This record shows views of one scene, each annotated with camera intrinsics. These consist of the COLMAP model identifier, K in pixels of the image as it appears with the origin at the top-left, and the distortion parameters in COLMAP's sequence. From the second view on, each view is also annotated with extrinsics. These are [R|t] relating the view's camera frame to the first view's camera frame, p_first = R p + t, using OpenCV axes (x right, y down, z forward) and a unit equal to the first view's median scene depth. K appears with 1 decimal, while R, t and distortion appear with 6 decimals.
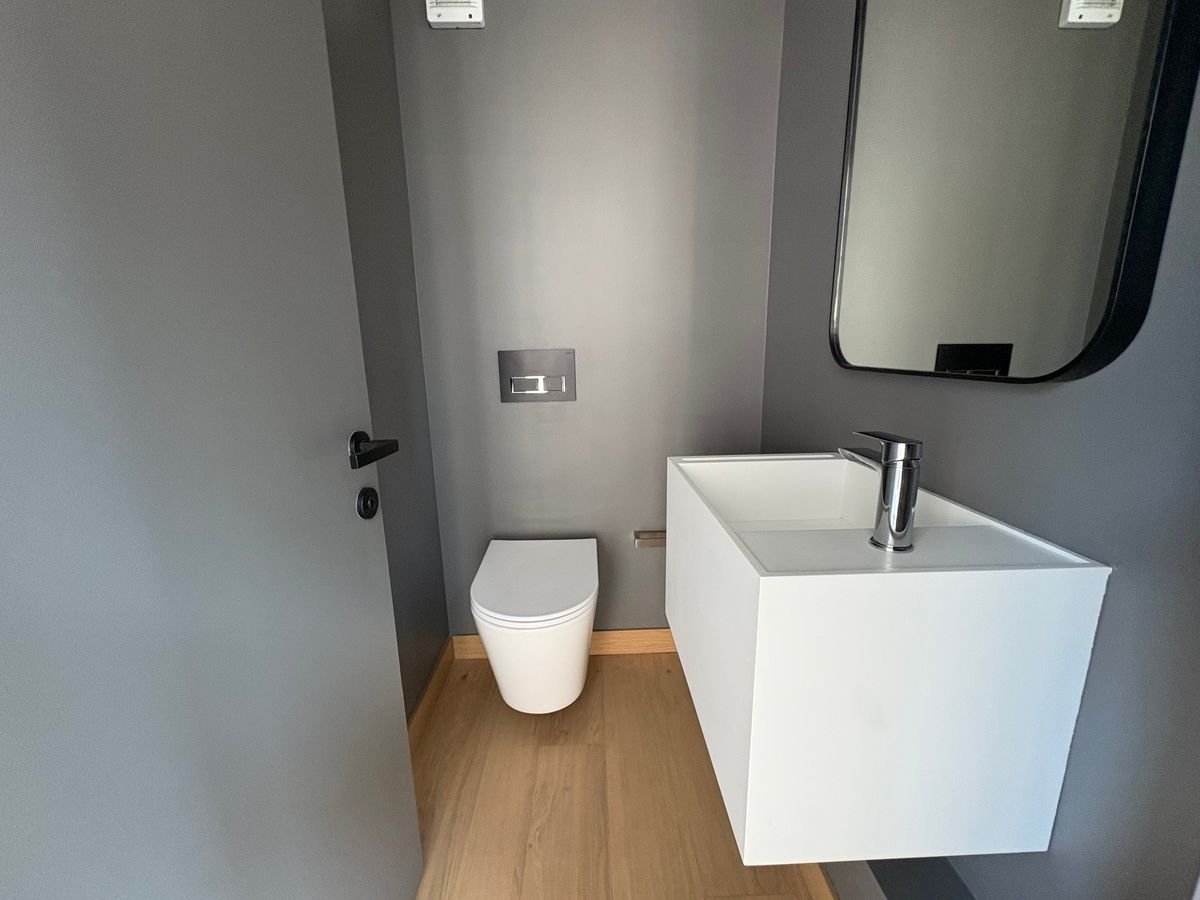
lens RADIAL K [[475.3, 0, 595.7], [0, 475.3, 454.0], [0, 0, 1]] dist [-0.003024, -0.000058]
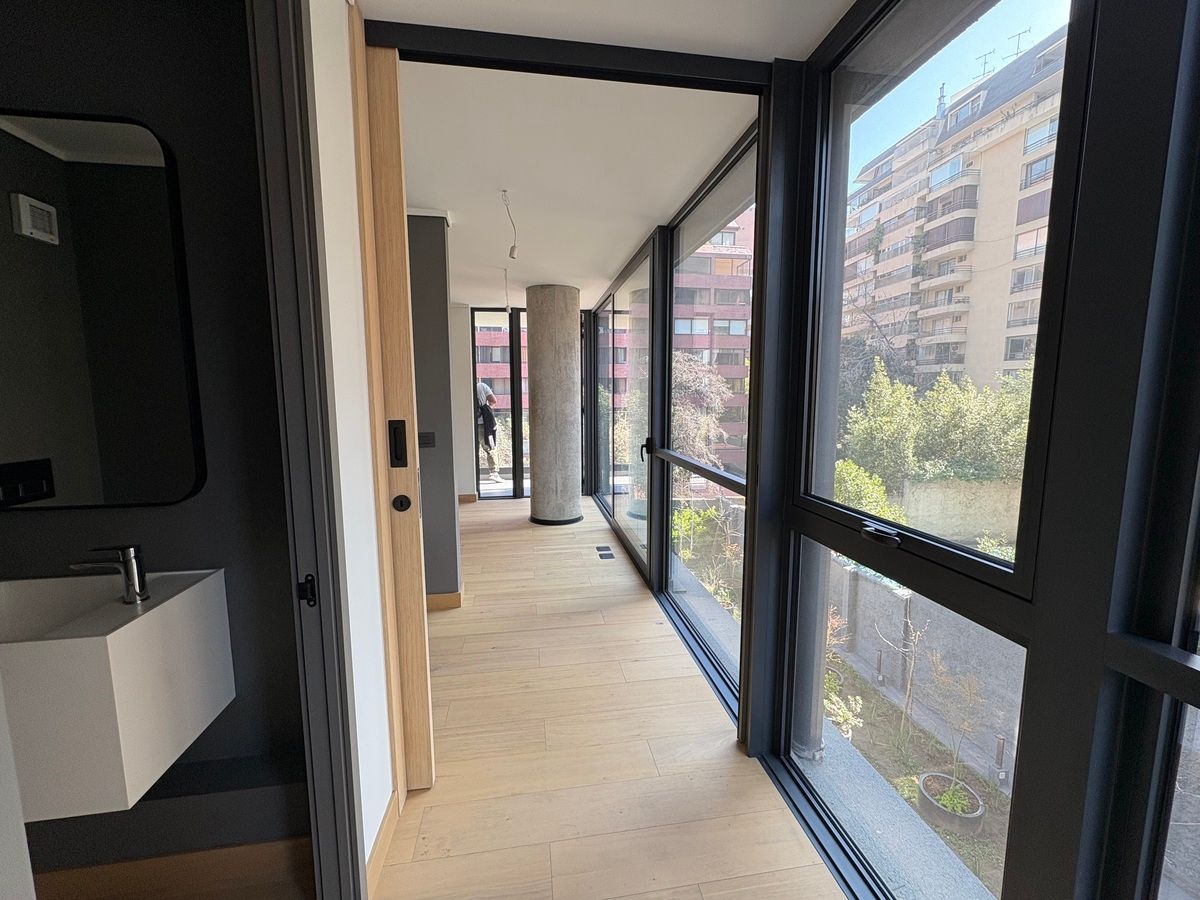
lens RADIAL K [[475.3, 0, 595.7], [0, 475.3, 452.5], [0, 0, 1]] dist [-0.003024, -0.000058]
pose [[-0.118896, -0.104395, 0.987403, -1.449762], [0.230263, 0.964447, 0.129694, -0.212273], [-0.965838, 0.242782, -0.090631, -0.774153]]
